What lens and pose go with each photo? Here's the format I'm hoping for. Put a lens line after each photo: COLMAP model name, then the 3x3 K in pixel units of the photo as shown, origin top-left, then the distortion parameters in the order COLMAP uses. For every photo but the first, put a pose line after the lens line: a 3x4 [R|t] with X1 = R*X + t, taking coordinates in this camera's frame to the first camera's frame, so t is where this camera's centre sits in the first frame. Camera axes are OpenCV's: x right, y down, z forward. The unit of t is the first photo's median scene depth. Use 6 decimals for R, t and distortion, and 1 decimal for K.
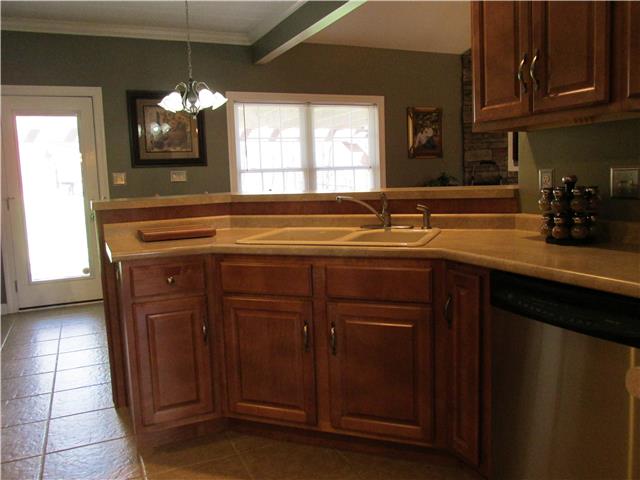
lens RADIAL K [[540.0, 0, 321.5], [0, 540.0, 240.7], [0, 0, 1]] dist [-0.018576, 0.000316]
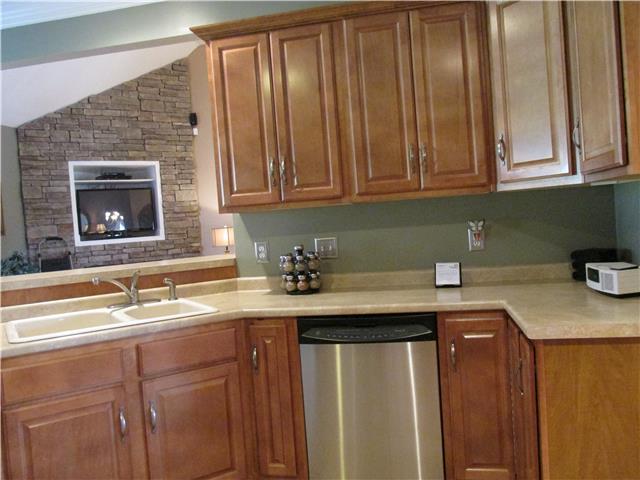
lens RADIAL K [[540.0, 0, 318.5], [0, 540.0, 243.3], [0, 0, 1]] dist [-0.018576, 0.000316]
pose [[0.592631, -0.041320, 0.804413, -0.216913], [0.144729, 0.987892, -0.055882, -0.013476], [-0.792365, 0.149540, 0.591436, 0.042766]]
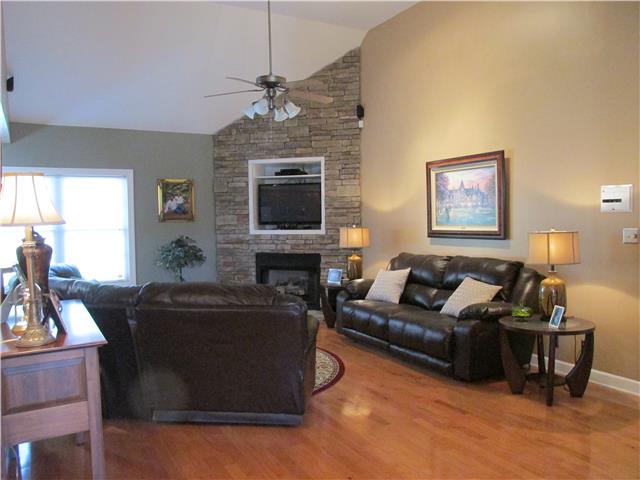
lens RADIAL K [[540.0, 0, 319.5], [0, 540.0, 238.0], [0, 0, 1]] dist [-0.018576, 0.000316]
pose [[0.997764, 0.019517, 0.063918, 0.467248], [-0.014150, 0.996418, -0.083372, -0.027527], [-0.065316, 0.082282, 0.994466, -0.194033]]
